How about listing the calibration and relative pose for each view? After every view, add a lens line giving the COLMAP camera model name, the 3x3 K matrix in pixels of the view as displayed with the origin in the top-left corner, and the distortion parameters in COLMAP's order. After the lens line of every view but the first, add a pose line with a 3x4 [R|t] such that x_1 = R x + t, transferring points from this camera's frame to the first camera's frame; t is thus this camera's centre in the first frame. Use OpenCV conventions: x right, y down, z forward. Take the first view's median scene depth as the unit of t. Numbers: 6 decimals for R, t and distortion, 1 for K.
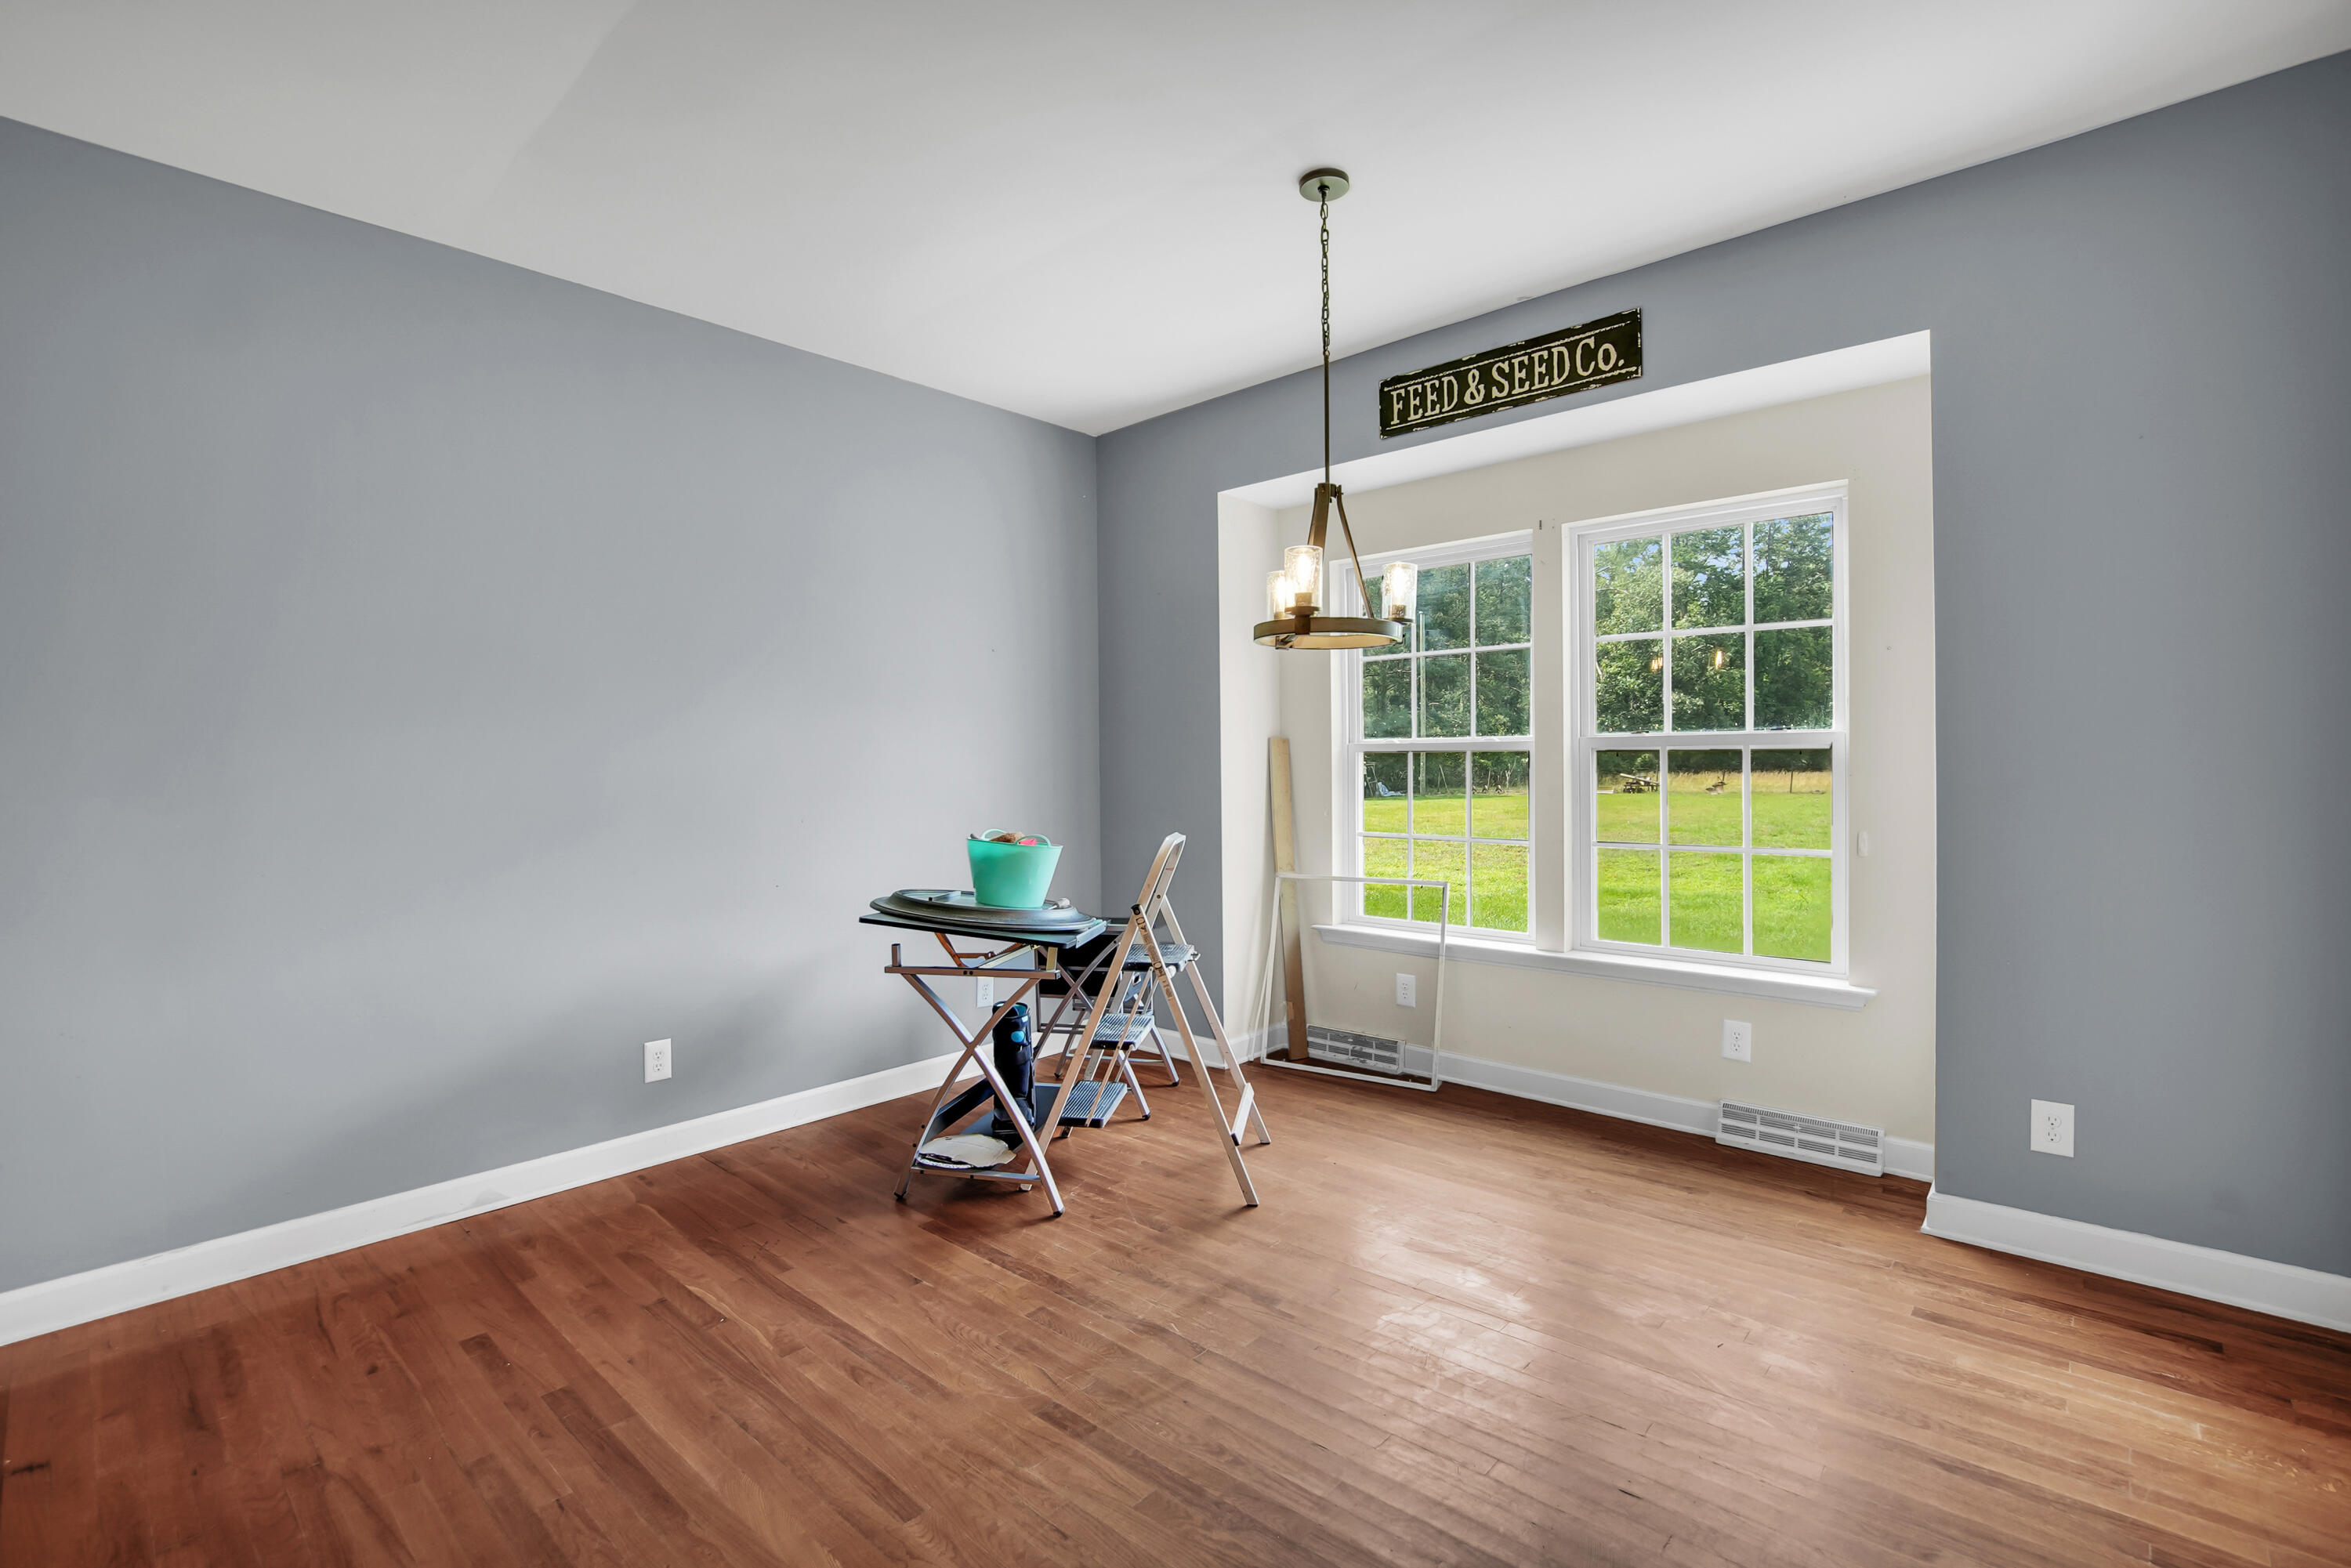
lens RADIAL K [[1065.5, 0, 1135.1], [0, 1065.5, 778.2], [0, 0, 1]] dist [-0.035307, 0.004260]
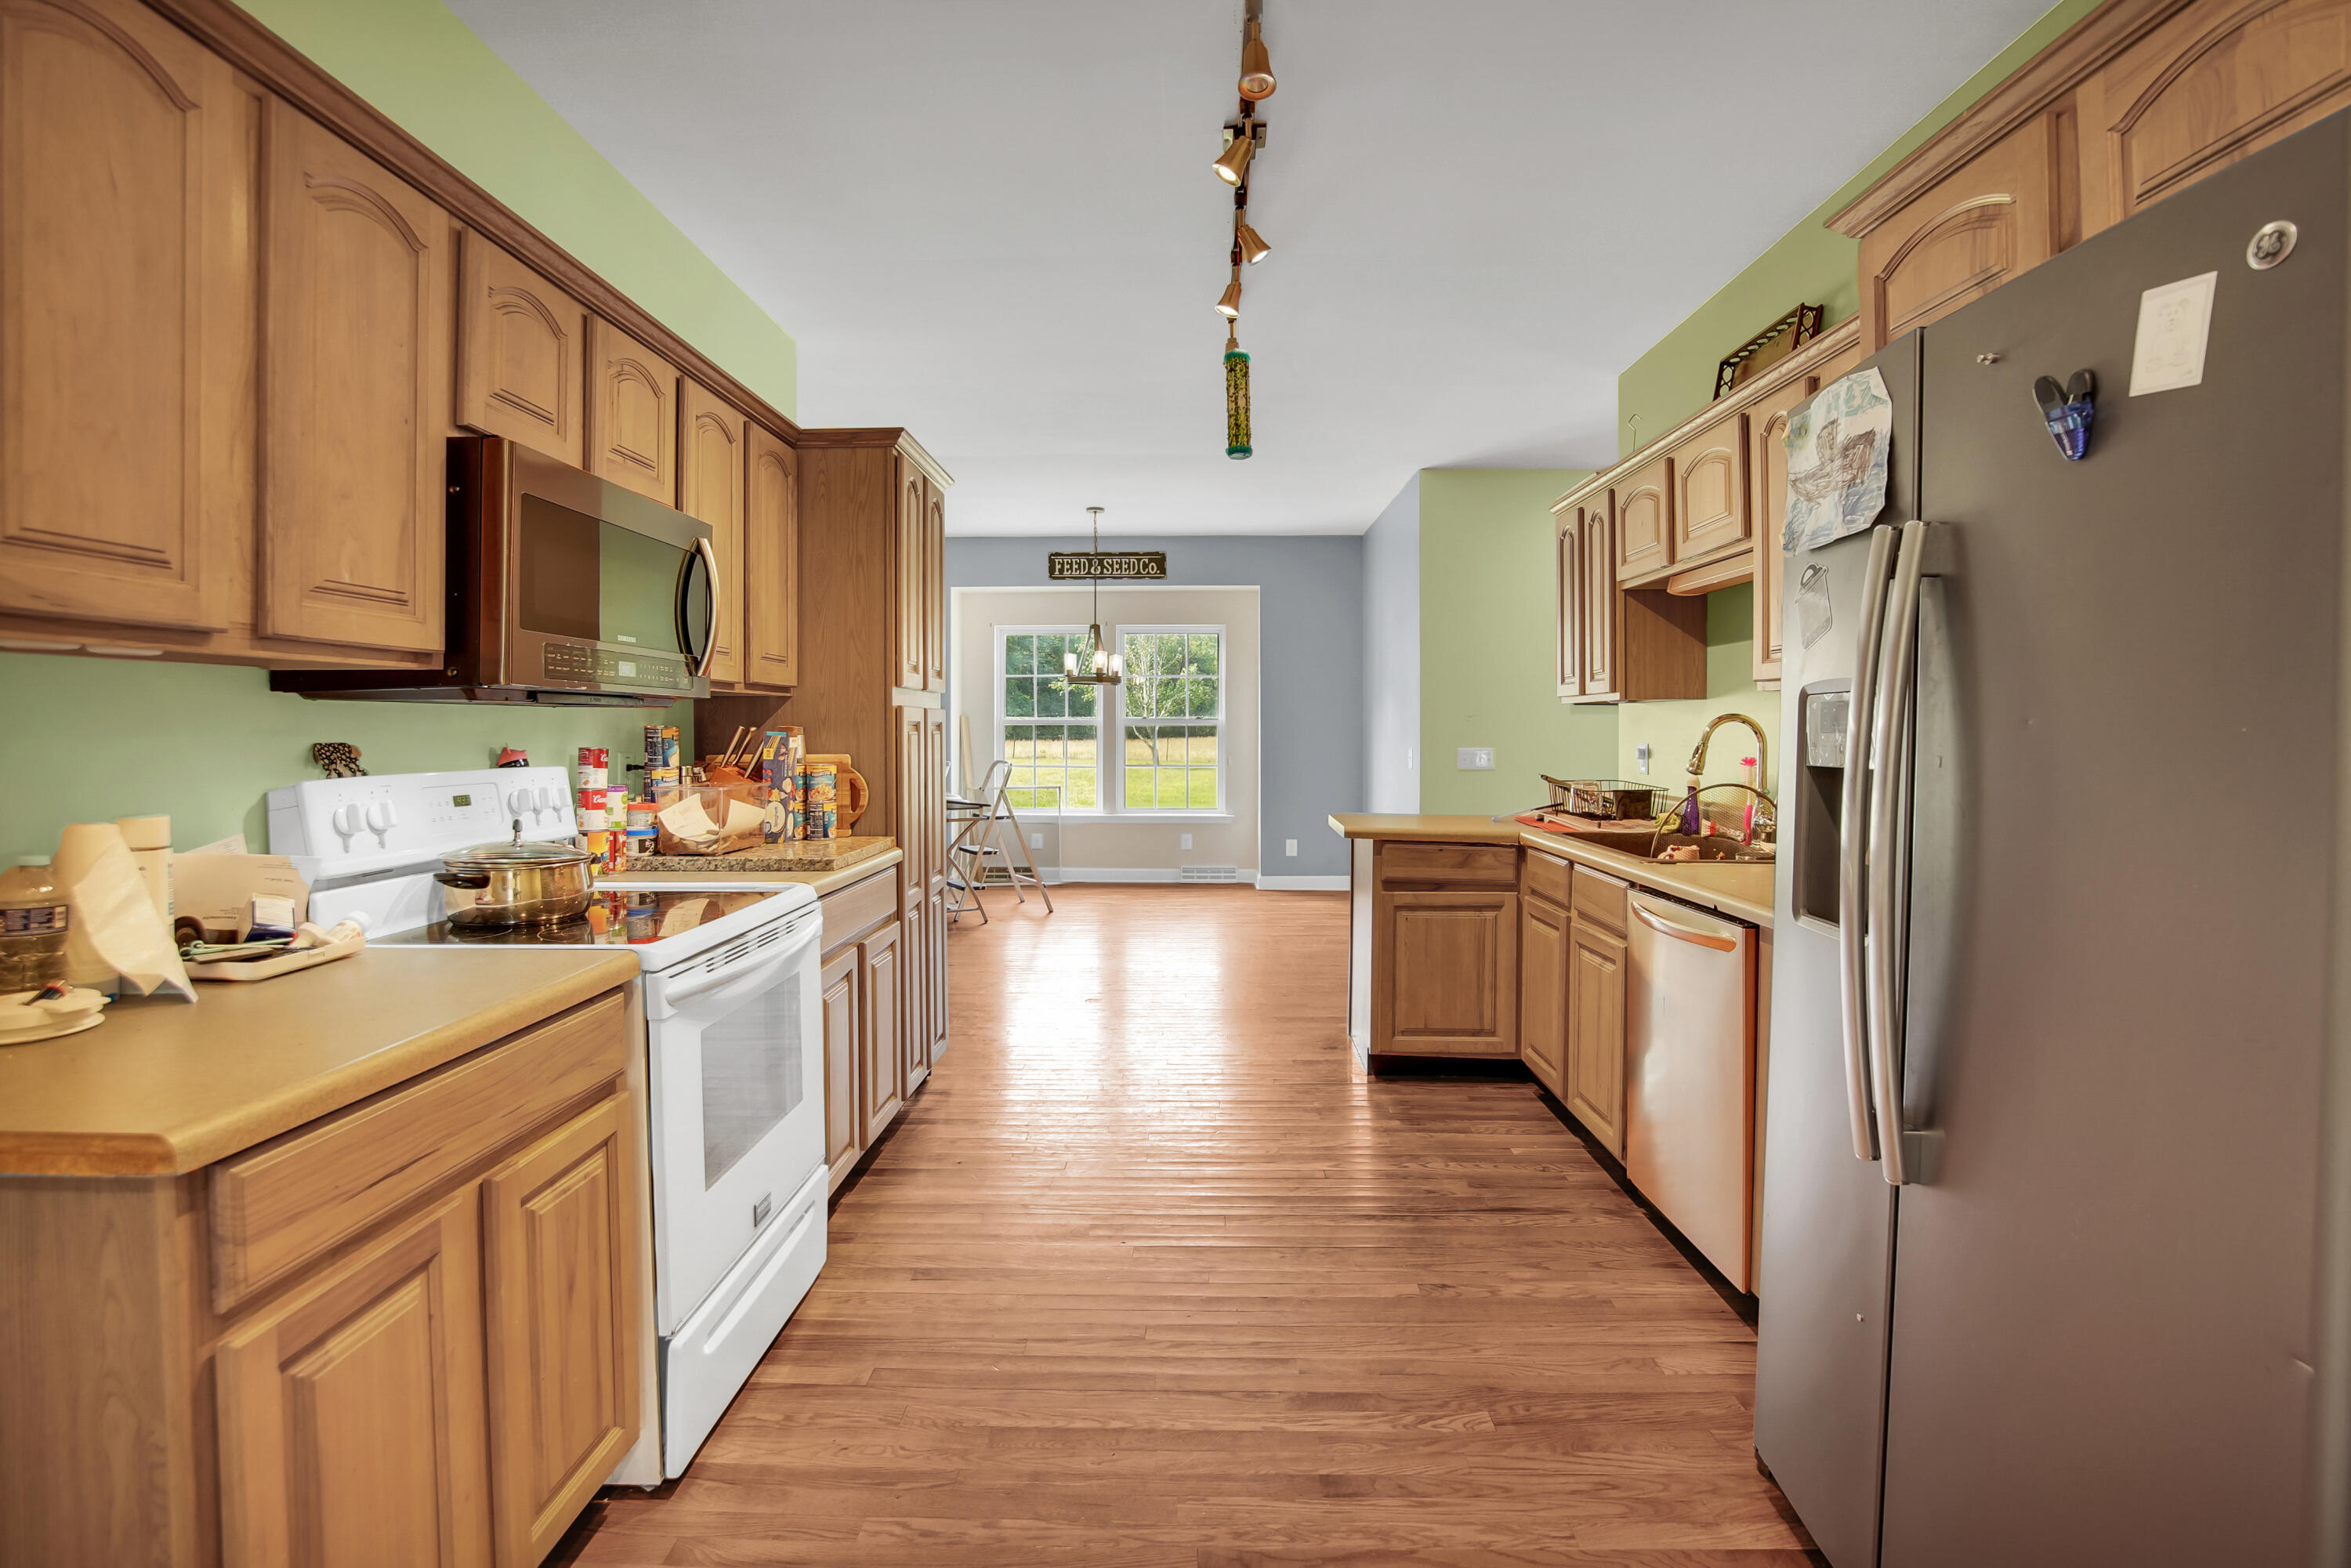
lens RADIAL K [[1065.5, 0, 1163.4], [0, 1065.5, 735.3], [0, 0, 1]] dist [-0.035307, 0.004260]
pose [[0.757836, 0.006259, 0.652415, -1.071424], [0.000140, 0.999952, -0.009755, 0.019058], [-0.652445, 0.007484, 0.757799, -0.843979]]
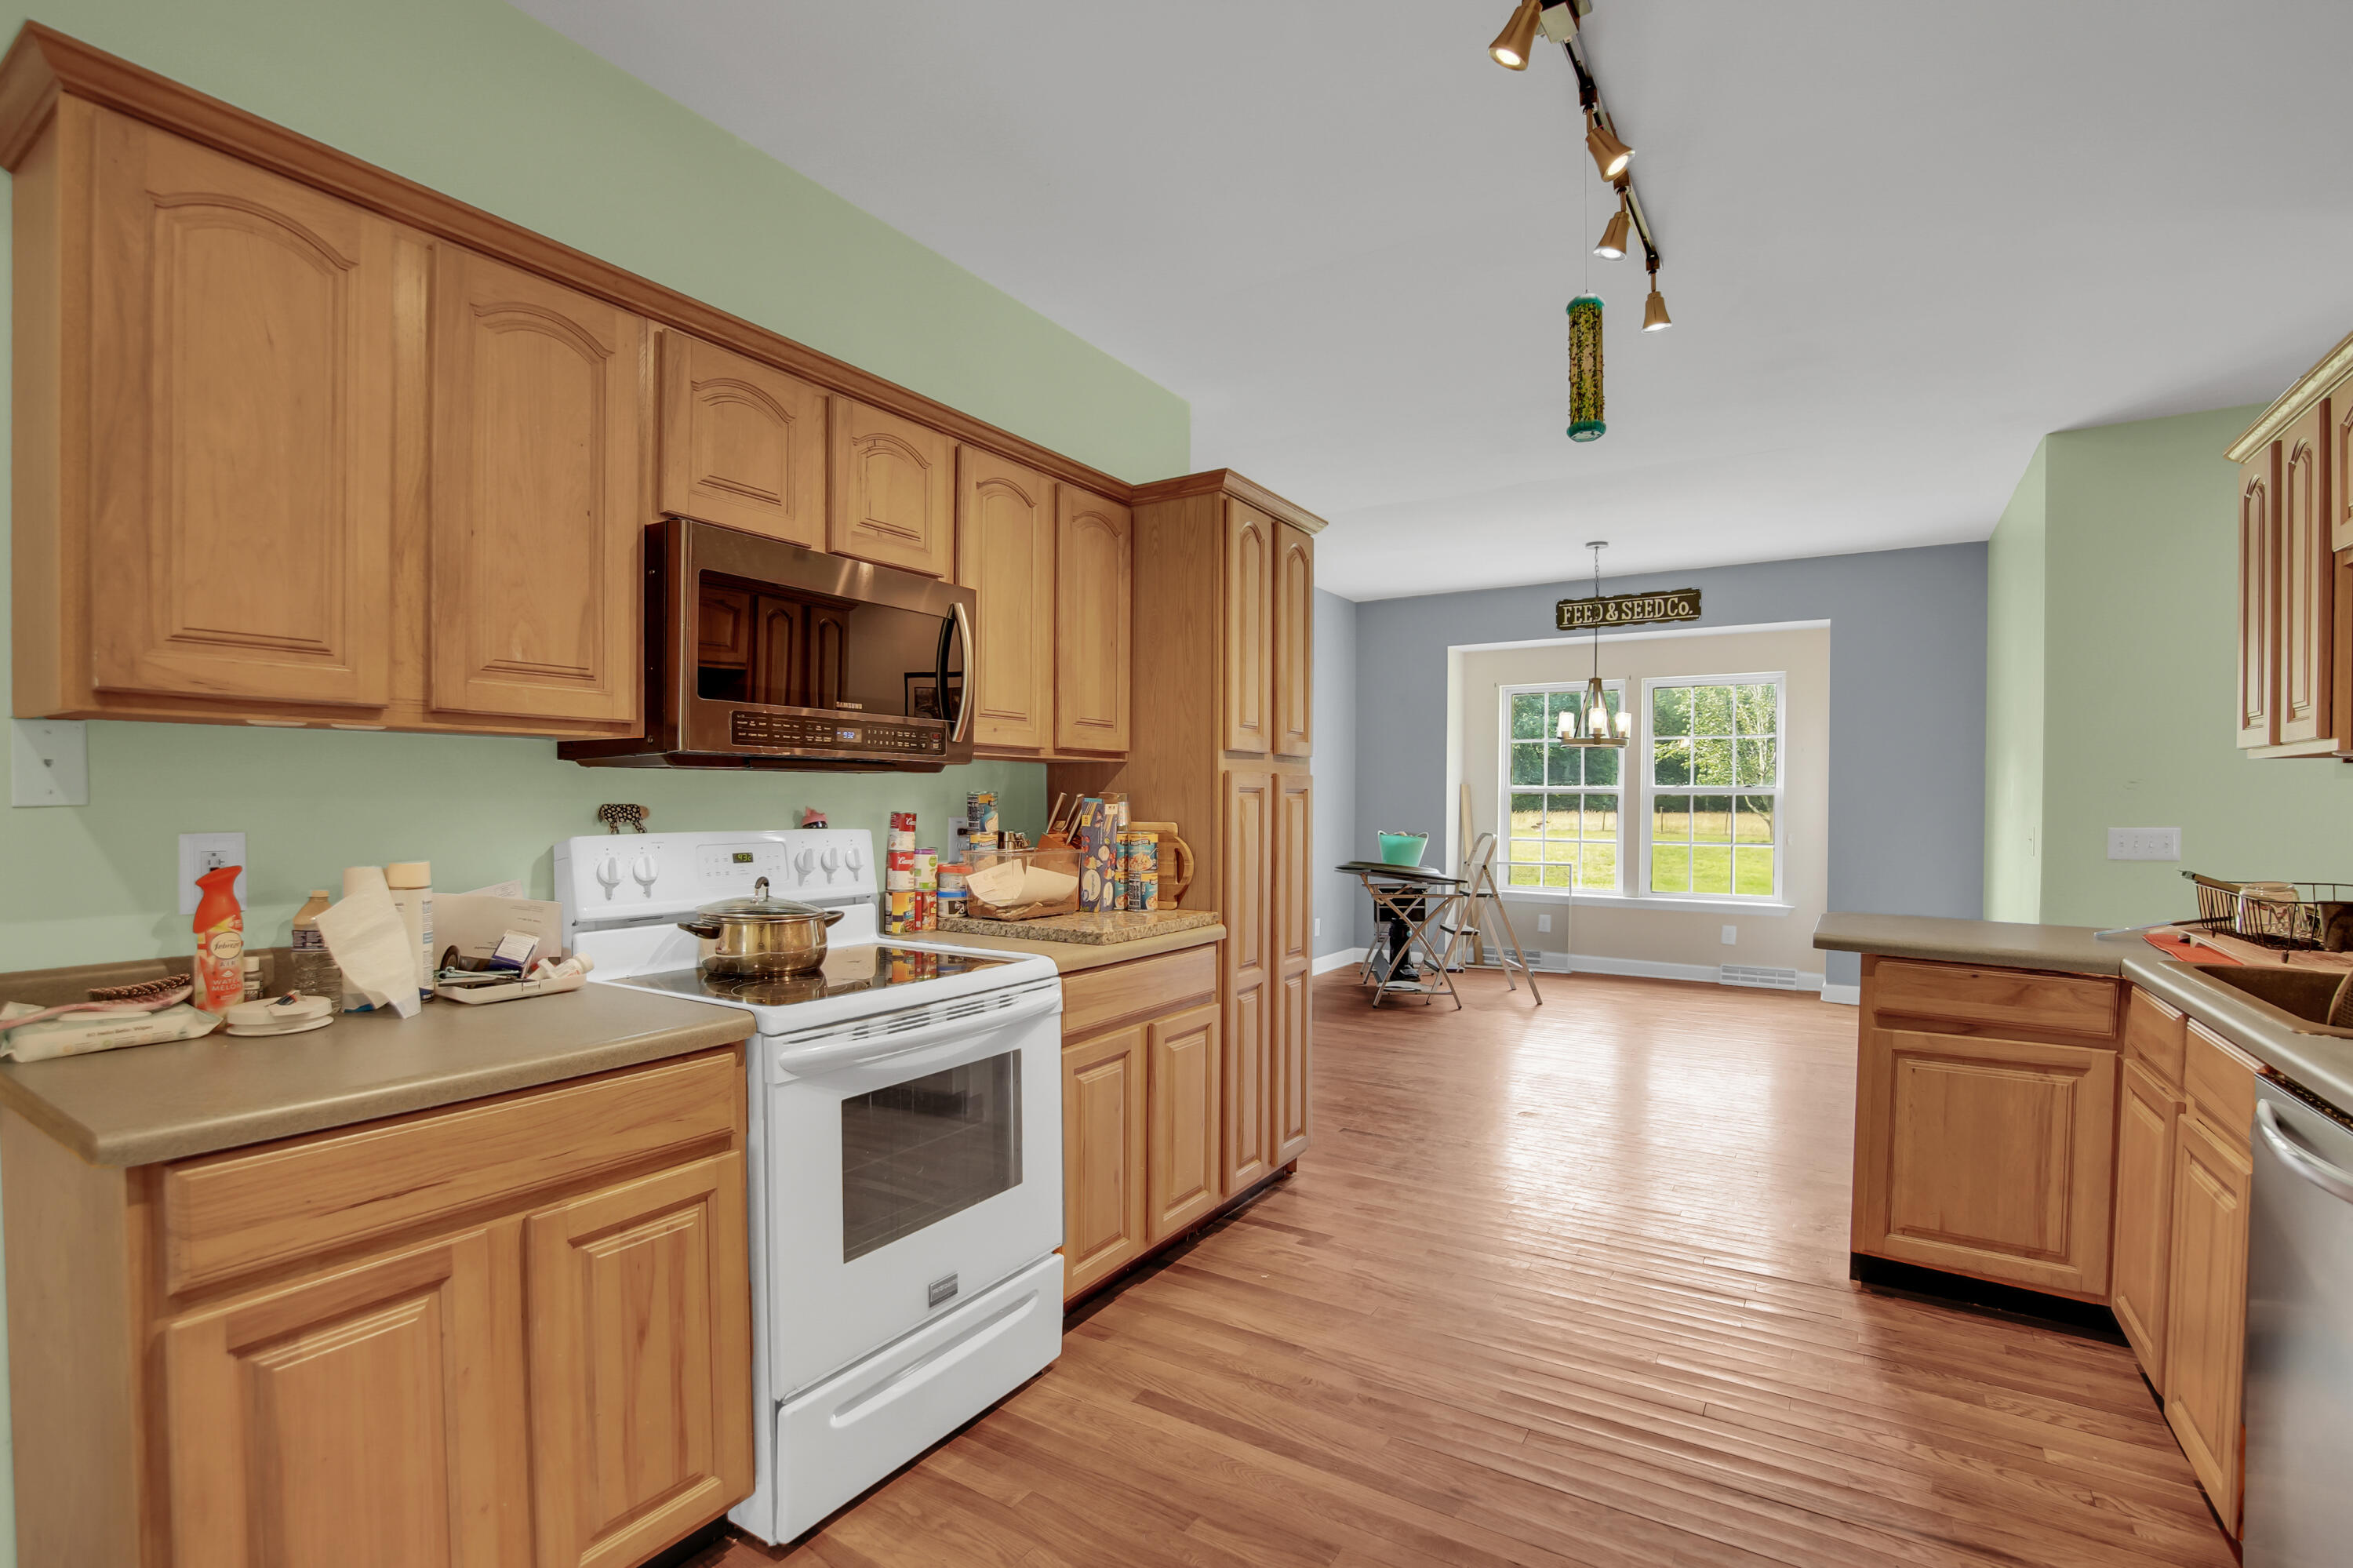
lens RADIAL K [[1066.4, 0, 1152.2], [0, 1066.4, 813.8], [0, 0, 1]] dist [-0.035307, 0.004260]
pose [[0.986807, 0.011559, 0.161490, -0.852837], [-0.011910, 0.999928, 0.001205, 0.018816], [-0.161465, -0.003113, 0.986874, -0.831605]]
